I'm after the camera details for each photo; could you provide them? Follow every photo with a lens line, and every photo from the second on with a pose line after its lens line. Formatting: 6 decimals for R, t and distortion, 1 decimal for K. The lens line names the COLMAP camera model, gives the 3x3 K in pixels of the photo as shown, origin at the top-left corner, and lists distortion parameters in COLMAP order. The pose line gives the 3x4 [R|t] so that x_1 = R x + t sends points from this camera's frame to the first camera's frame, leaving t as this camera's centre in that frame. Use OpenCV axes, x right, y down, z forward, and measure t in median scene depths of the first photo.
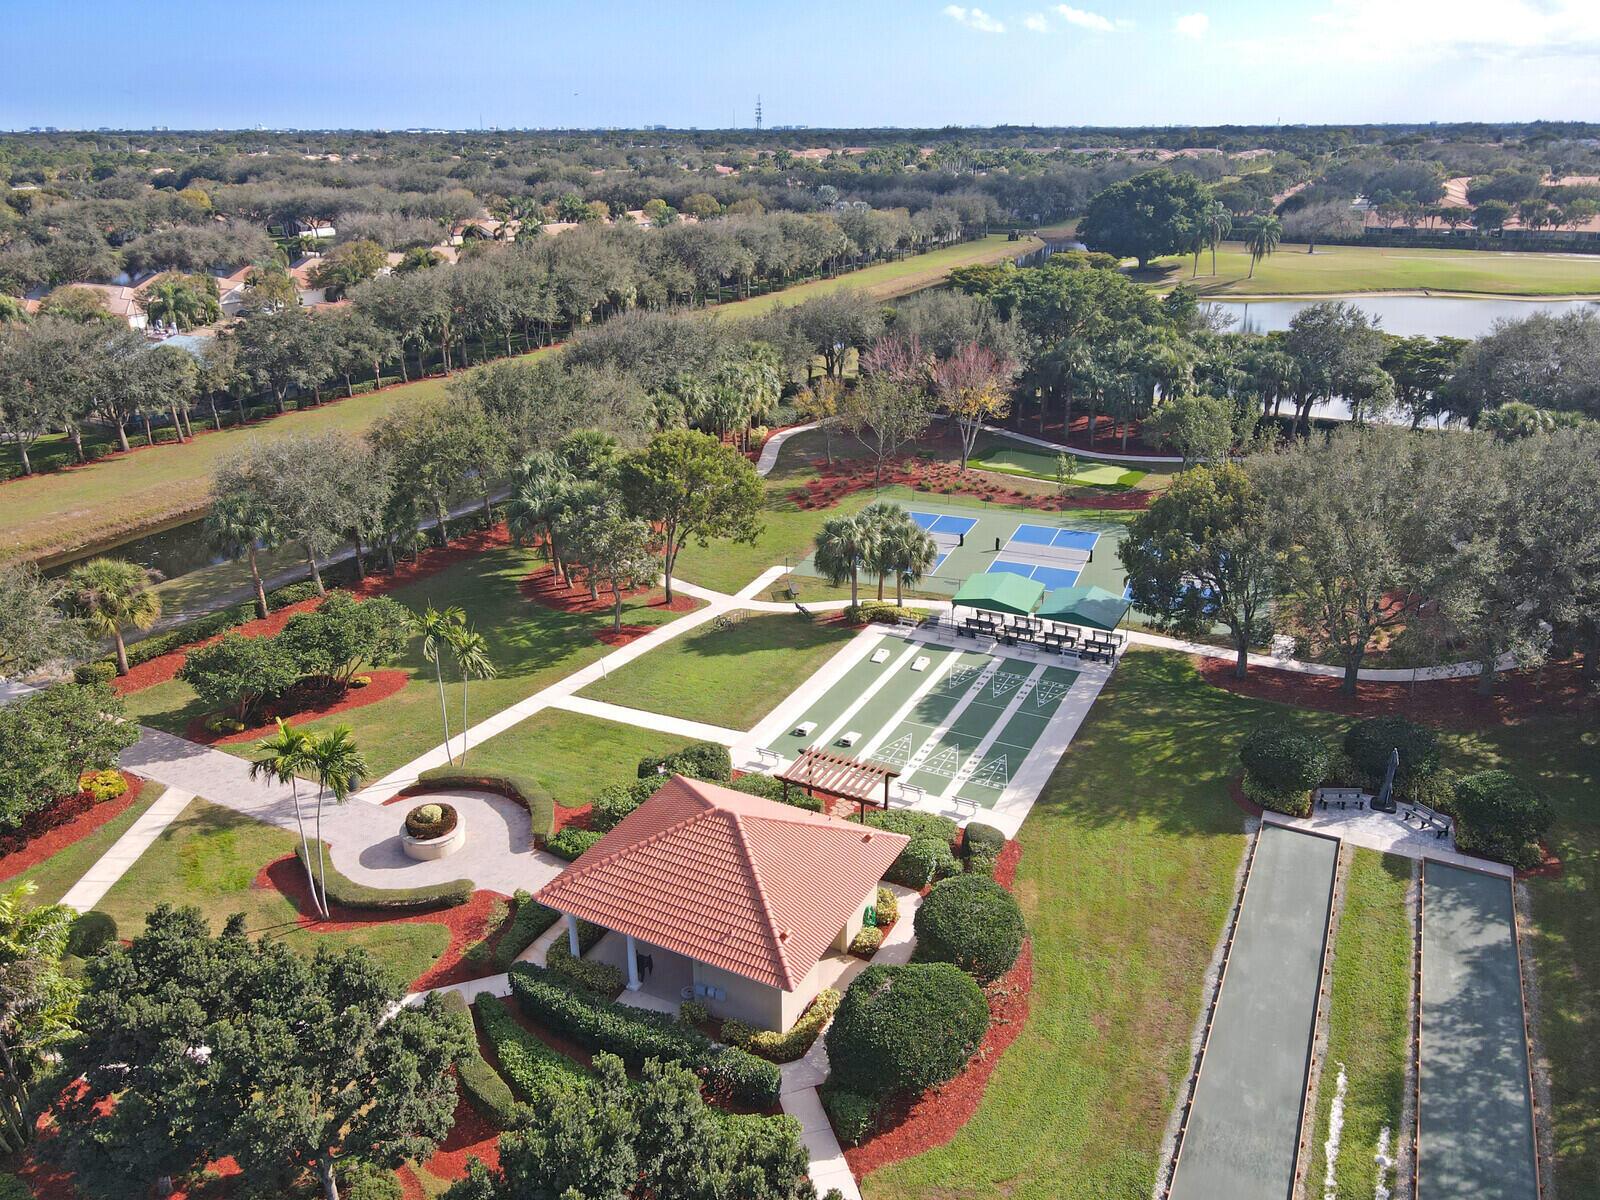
lens RADIAL K [[1162.8, 0, 819.1], [0, 1162.8, 599.8], [0, 0, 1]] dist [0.004884, 0.003176]
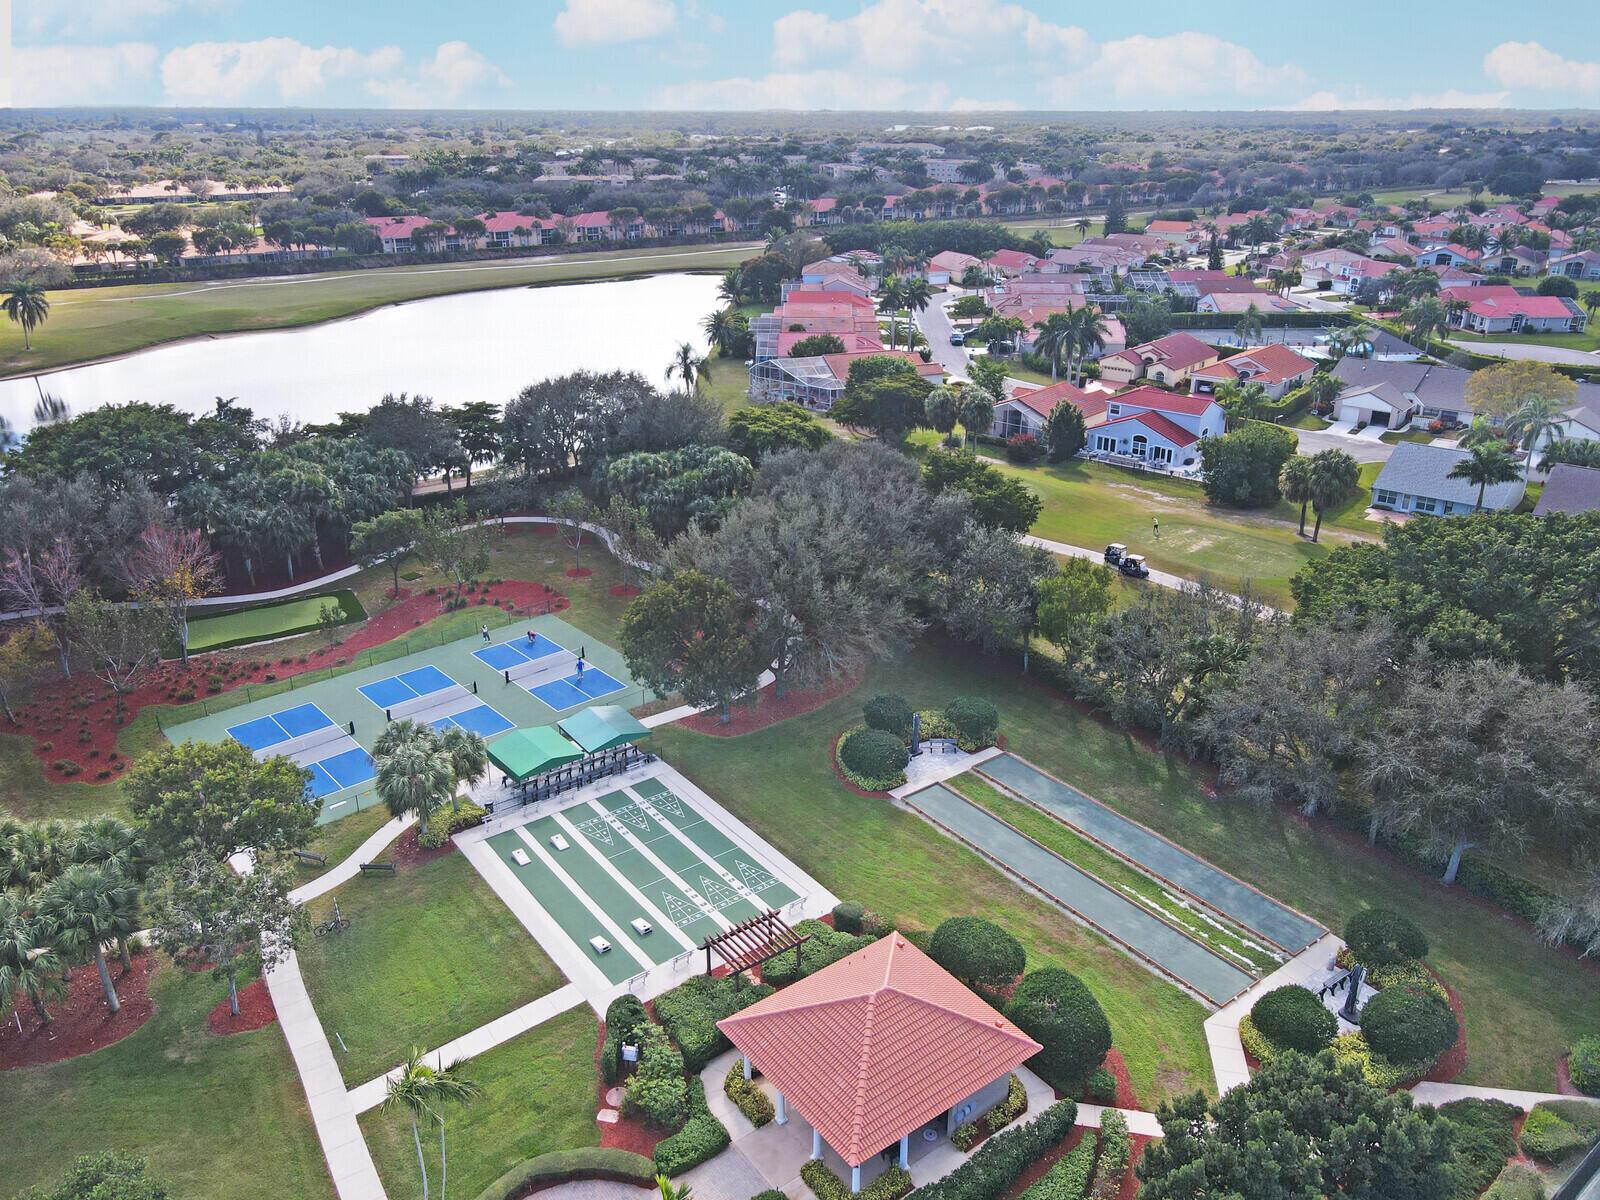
lens RADIAL K [[1162.8, 0, 819.1], [0, 1162.8, 599.8], [0, 0, 1]] dist [0.004884, 0.003176]
pose [[0.436601, -0.337211, 0.834067, -0.691067], [0.327803, 0.922992, 0.201571, -0.317880], [-0.837809, 0.185404, 0.513518, 0.271202]]
